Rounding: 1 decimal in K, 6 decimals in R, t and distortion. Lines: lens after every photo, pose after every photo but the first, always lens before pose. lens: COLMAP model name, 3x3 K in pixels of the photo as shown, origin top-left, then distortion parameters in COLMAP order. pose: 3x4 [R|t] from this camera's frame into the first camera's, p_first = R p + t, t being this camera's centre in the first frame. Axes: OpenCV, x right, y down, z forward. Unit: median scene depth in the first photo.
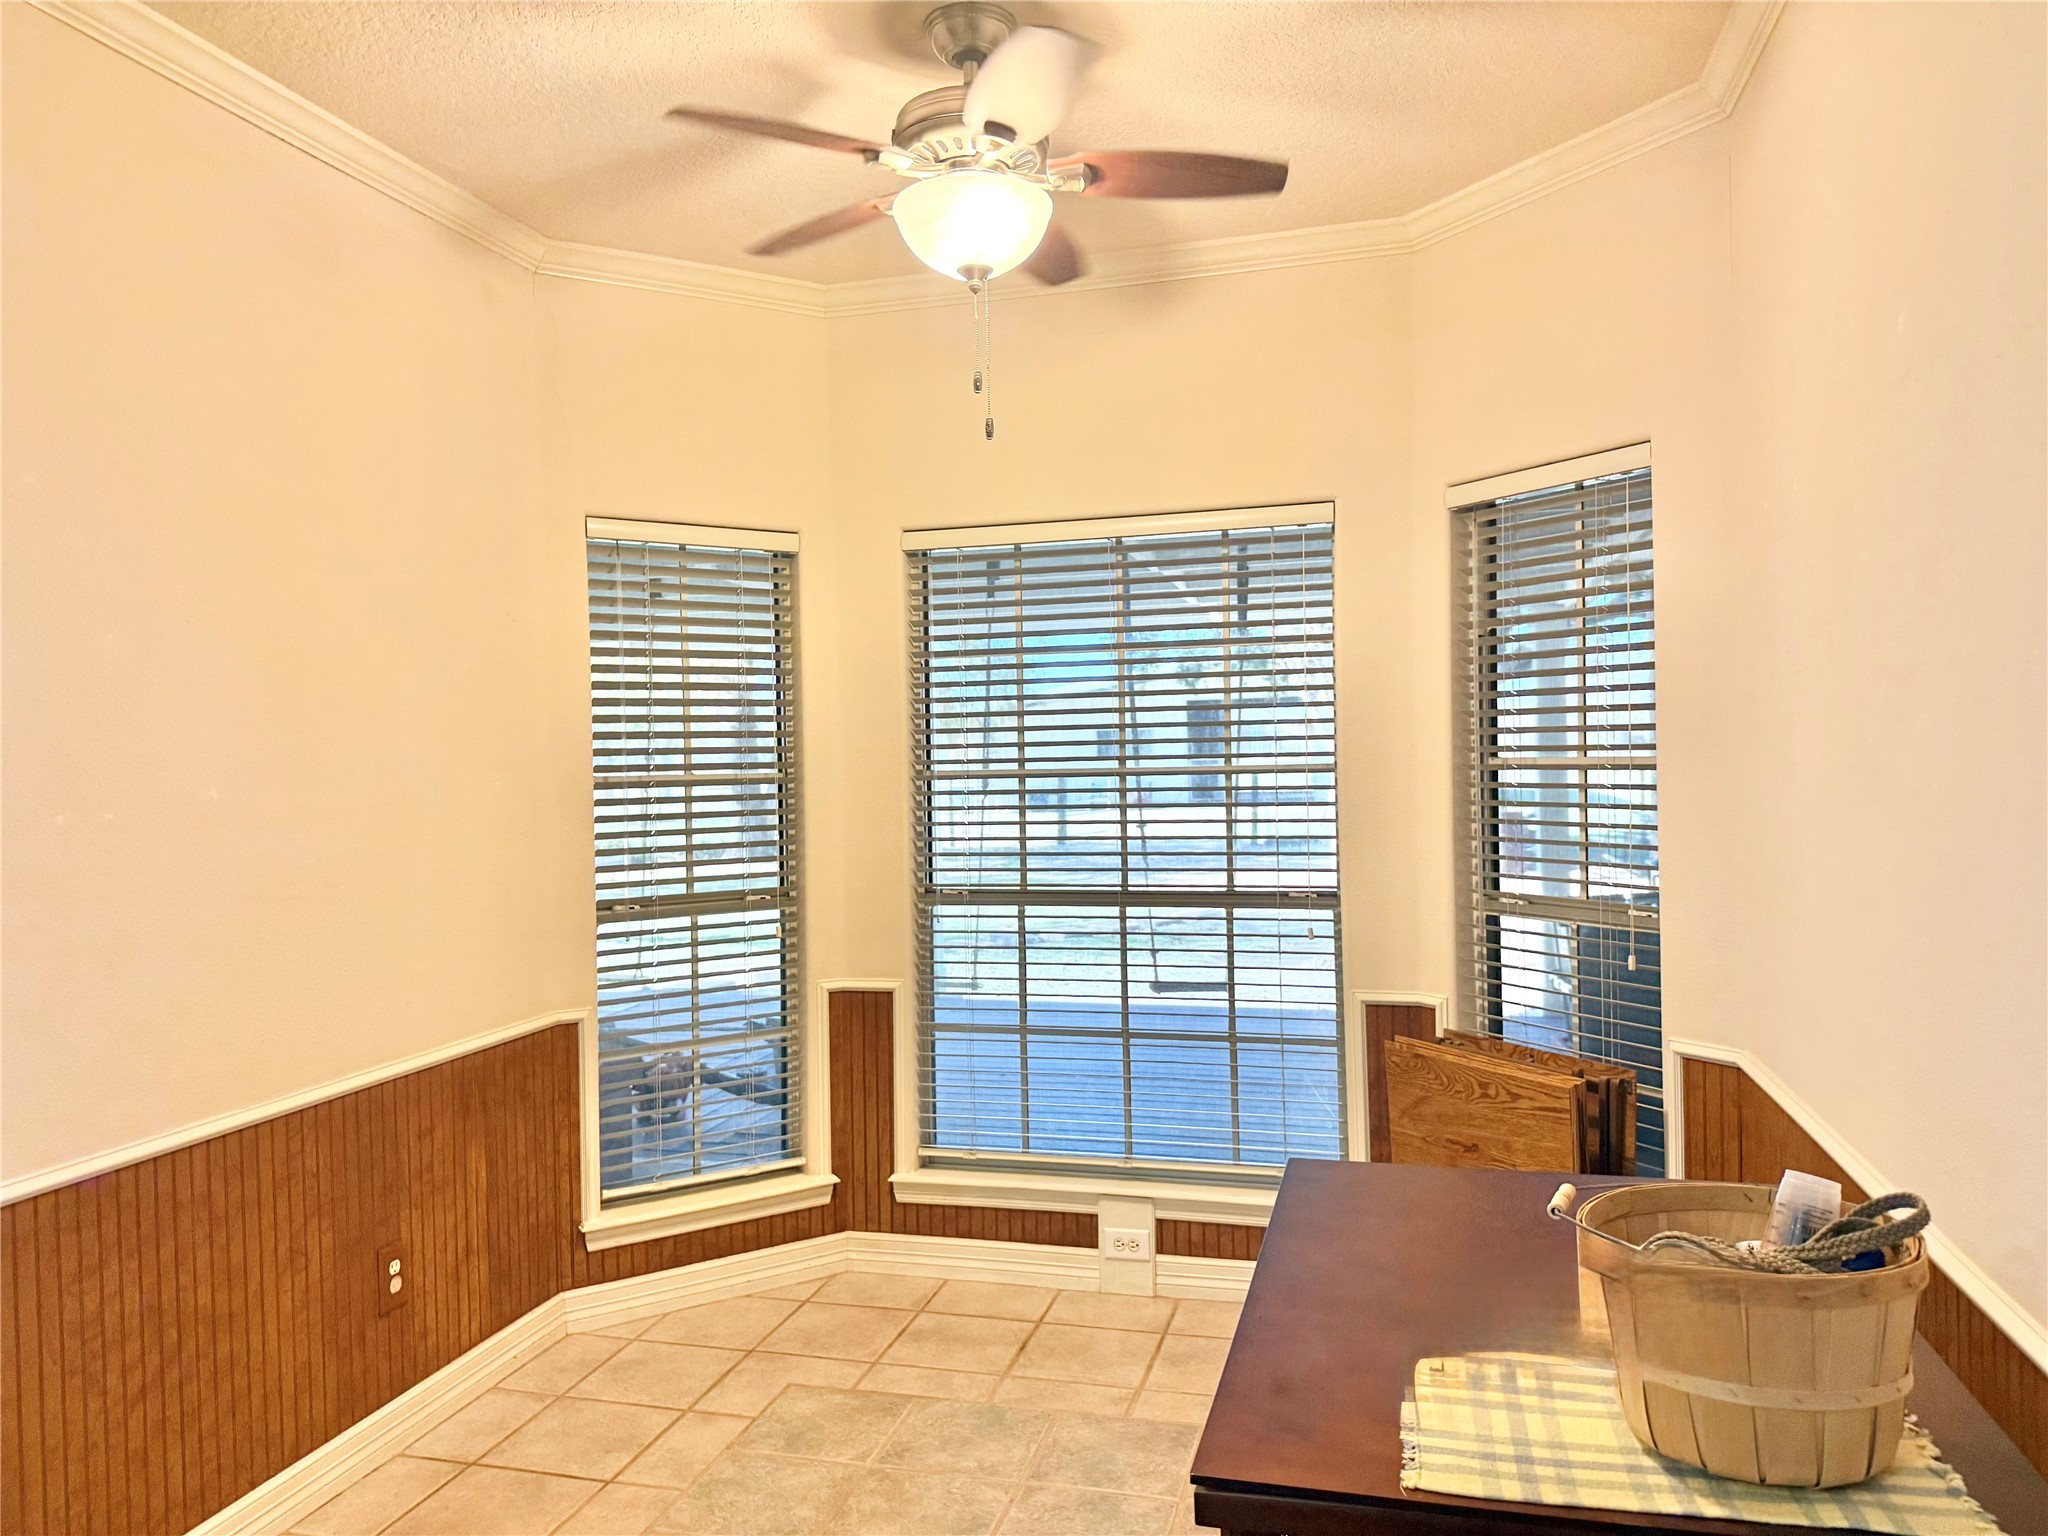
lens RADIAL K [[1457.7, 0, 1022.2], [0, 1457.7, 754.2], [0, 0, 1]] dist [0.131855, -0.183715]
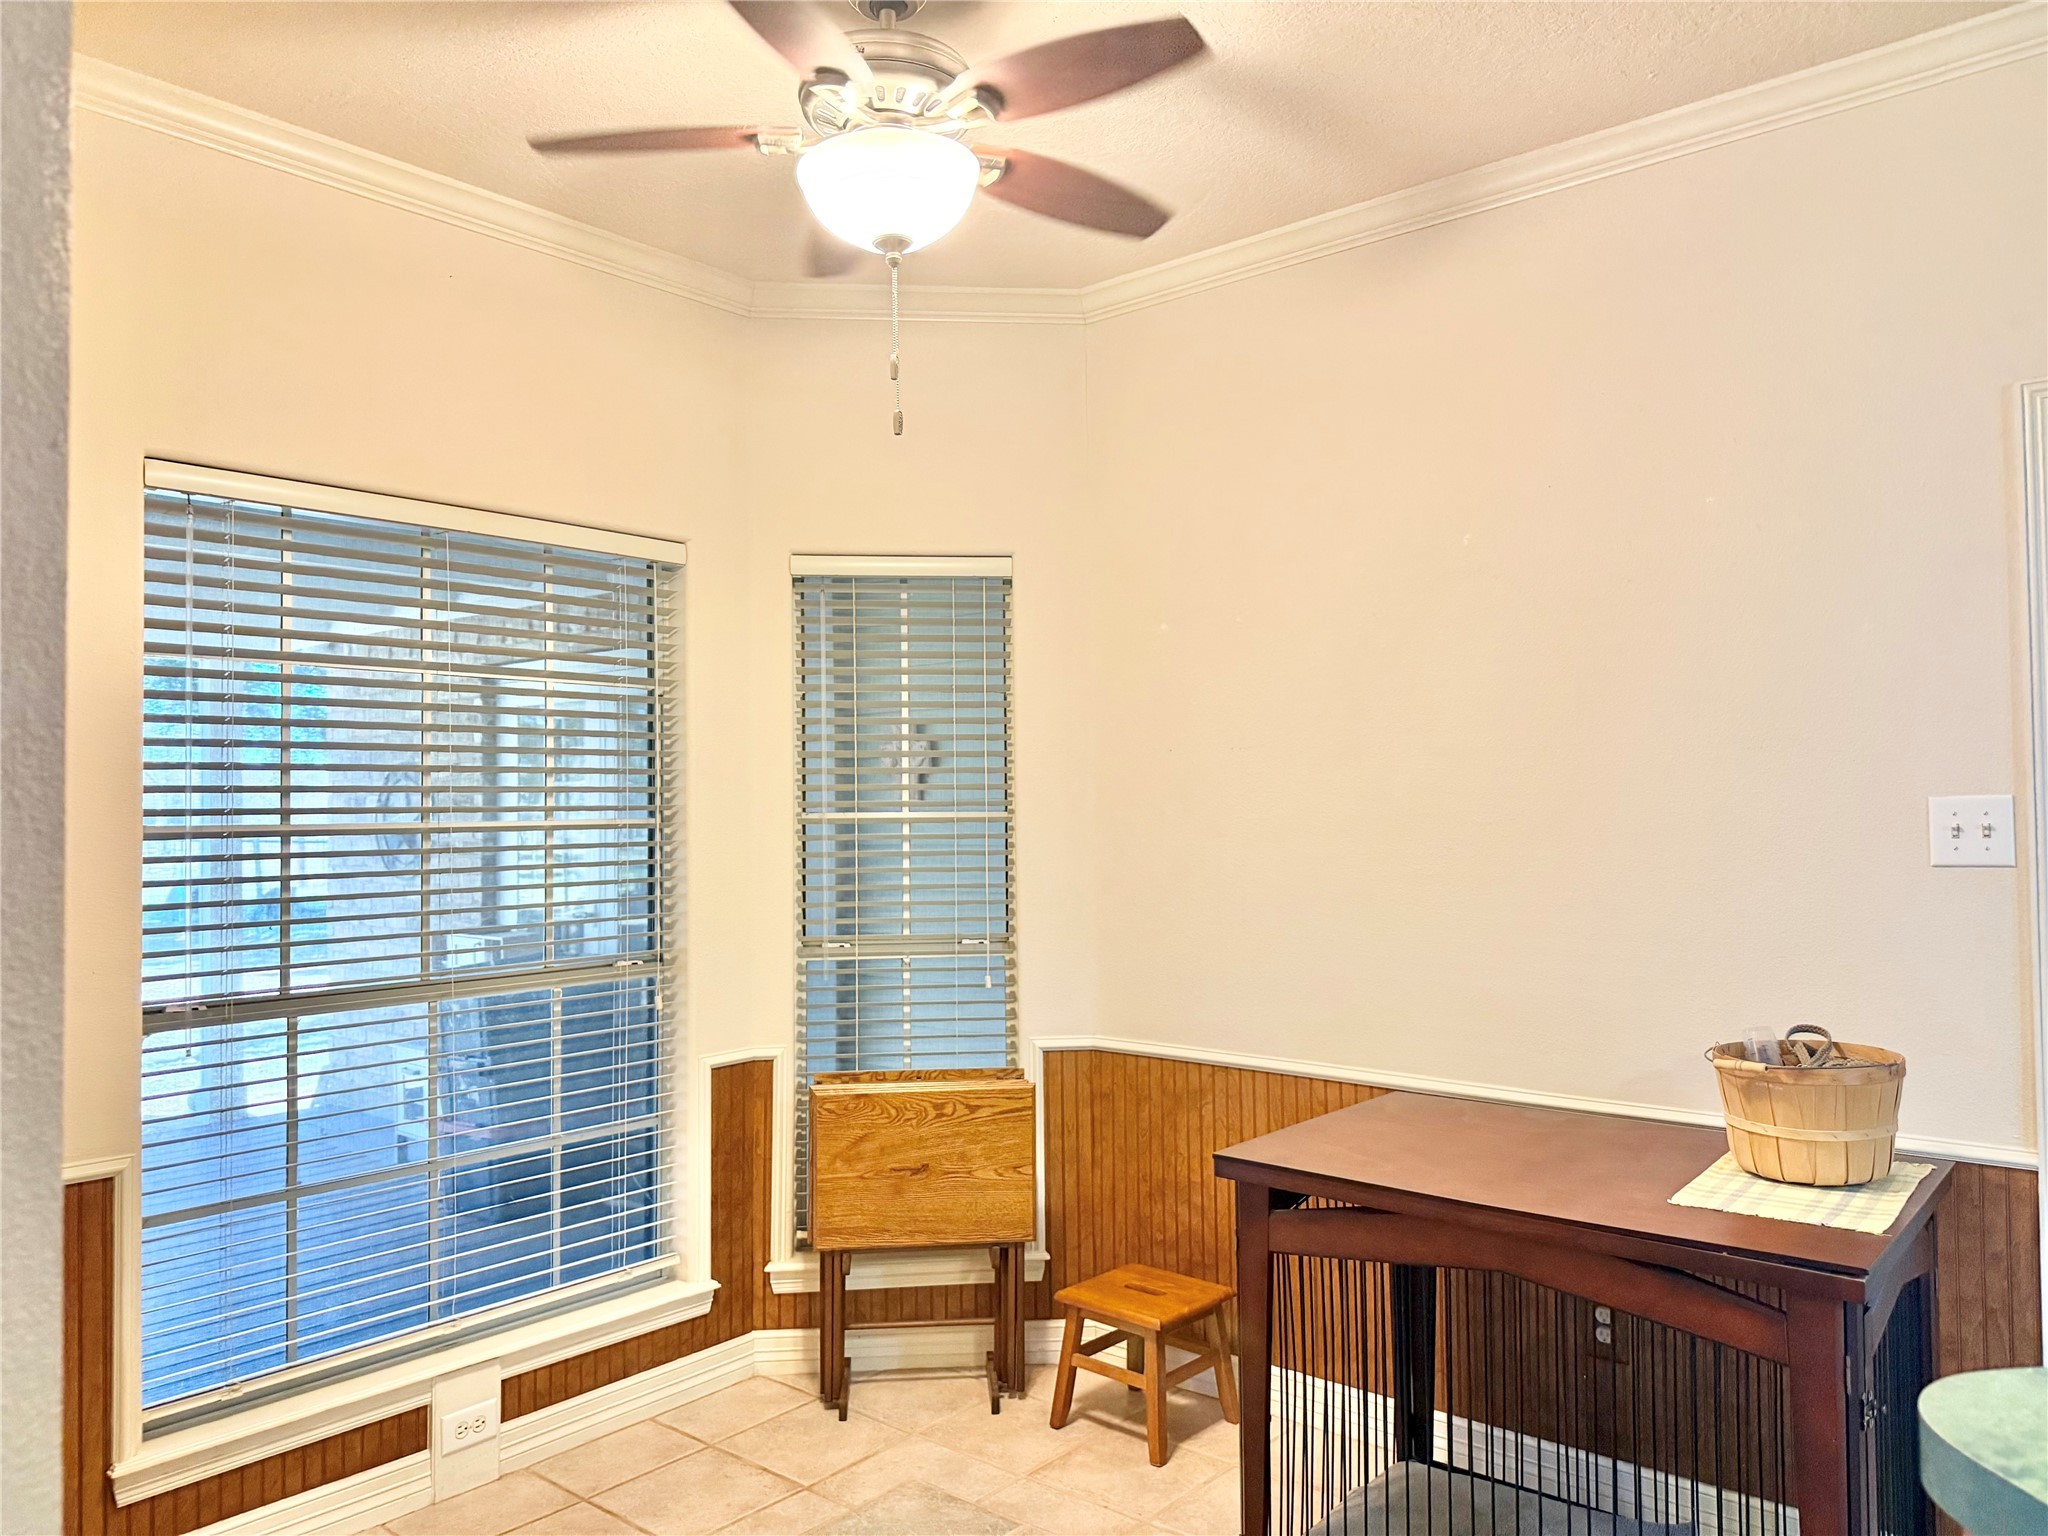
lens RADIAL K [[1504.2, 0, 1027.2], [0, 1504.2, 743.1], [0, 0, 1]] dist [0.004292, 0.001836]
pose [[0.432599, 0.056849, 0.899792, -0.605073], [0.016954, 0.997321, -0.071162, 0.033300], [-0.901427, 0.046040, 0.430476, 0.407378]]
